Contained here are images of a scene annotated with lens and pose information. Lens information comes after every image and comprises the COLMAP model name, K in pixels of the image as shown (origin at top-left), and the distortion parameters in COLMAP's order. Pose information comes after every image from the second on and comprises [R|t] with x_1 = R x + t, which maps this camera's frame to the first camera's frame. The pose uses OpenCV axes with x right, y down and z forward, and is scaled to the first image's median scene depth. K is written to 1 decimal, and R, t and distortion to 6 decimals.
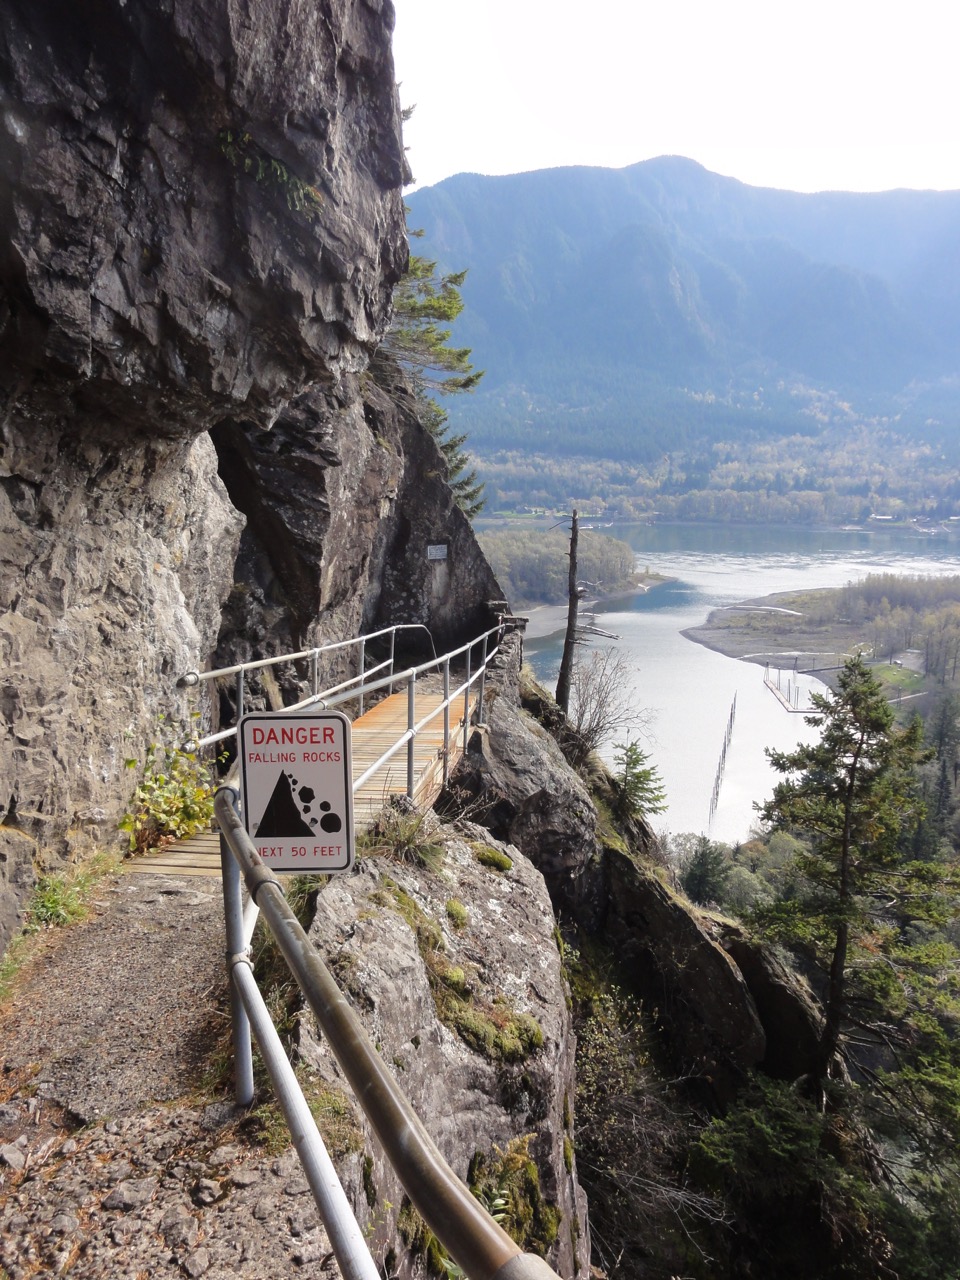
lens RADIAL K [[1024.0, 0, 480.0], [0, 1024.0, 640.0], [0, 0, 1]] dist [-0.039002, -0.000258]
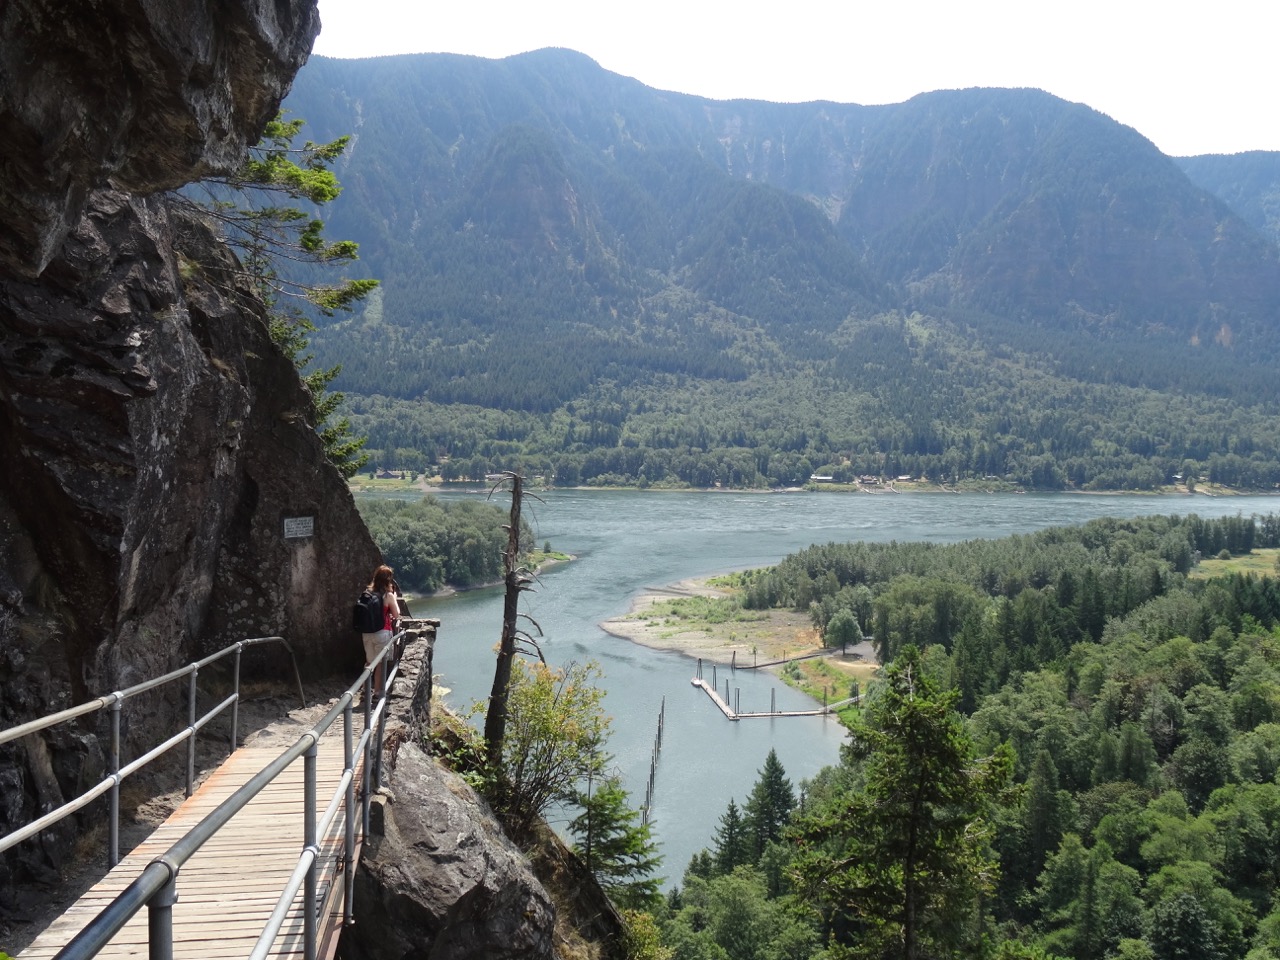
lens RADIAL K [[1301.1, 0, 640.0], [0, 1301.1, 480.0], [0, 0, 1]] dist [-0.008856, -0.013880]
pose [[0.972267, -0.010515, 0.233635, -0.027073], [0.038685, 0.992458, -0.116322, -0.009257], [-0.230650, 0.122135, 0.965341, 0.128060]]
